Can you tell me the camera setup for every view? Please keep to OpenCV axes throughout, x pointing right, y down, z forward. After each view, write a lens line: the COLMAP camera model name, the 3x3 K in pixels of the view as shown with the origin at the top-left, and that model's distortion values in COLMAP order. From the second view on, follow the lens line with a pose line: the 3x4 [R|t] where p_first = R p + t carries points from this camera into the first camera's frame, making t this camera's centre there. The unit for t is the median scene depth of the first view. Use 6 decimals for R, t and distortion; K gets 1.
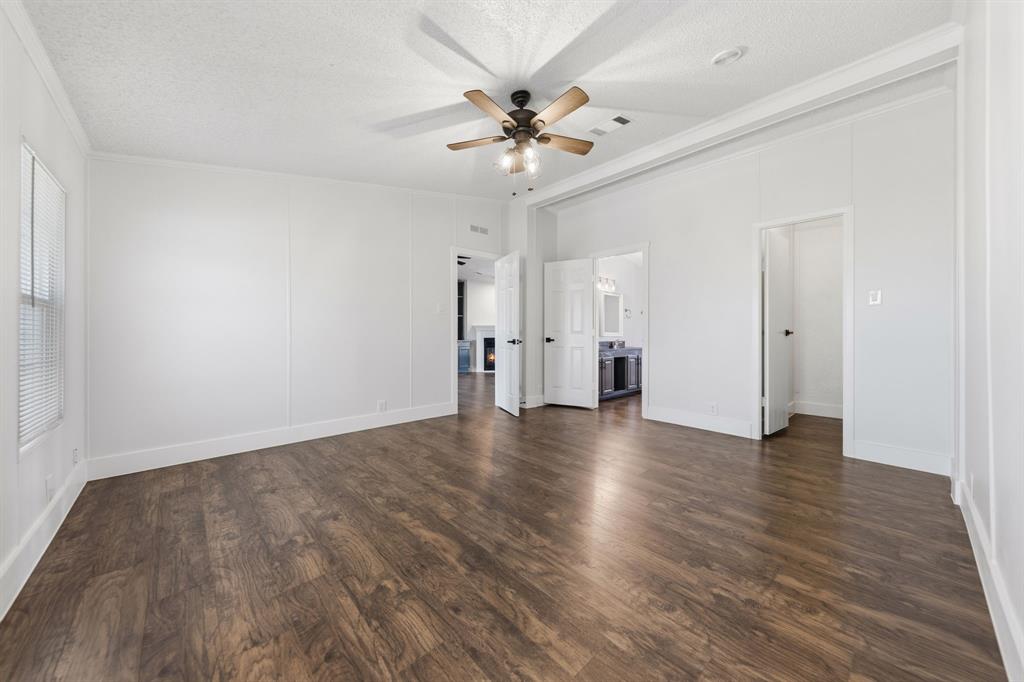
lens RADIAL K [[357.7, 0, 510.6], [0, 357.7, 334.7], [0, 0, 1]] dist [0.016247, 0.000065]
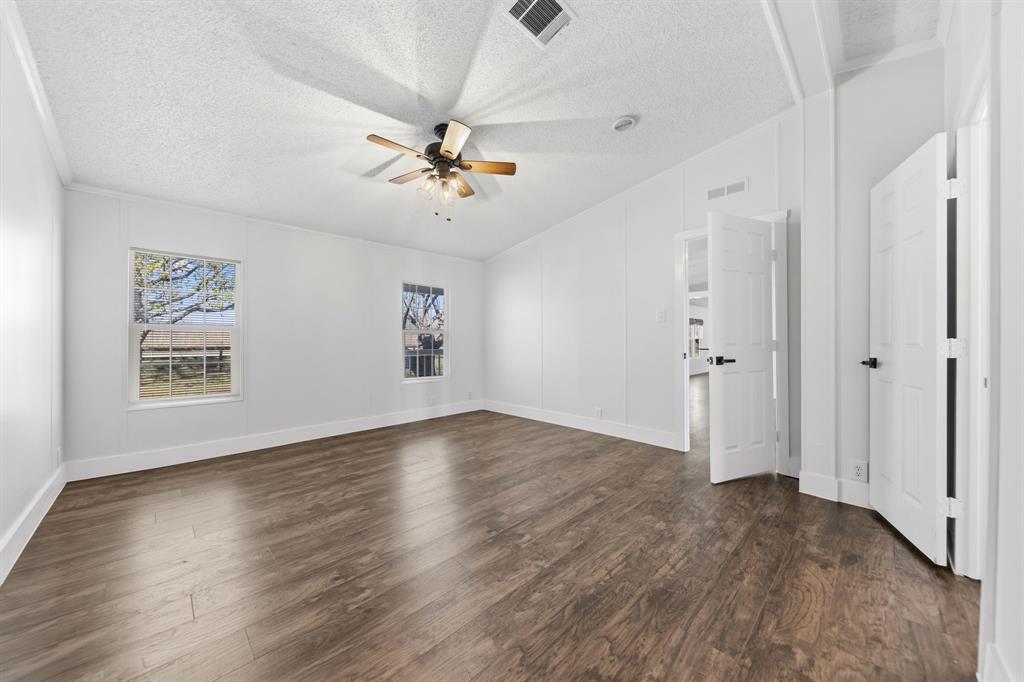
lens RADIAL K [[357.7, 0, 521.8], [0, 357.7, 341.7], [0, 0, 1]] dist [0.016247, 0.000065]
pose [[0.051026, -0.002950, -0.998693, 1.473507], [-0.004291, 0.999986, -0.003173, -0.020308], [0.998688, 0.004447, 0.051013, 1.540132]]
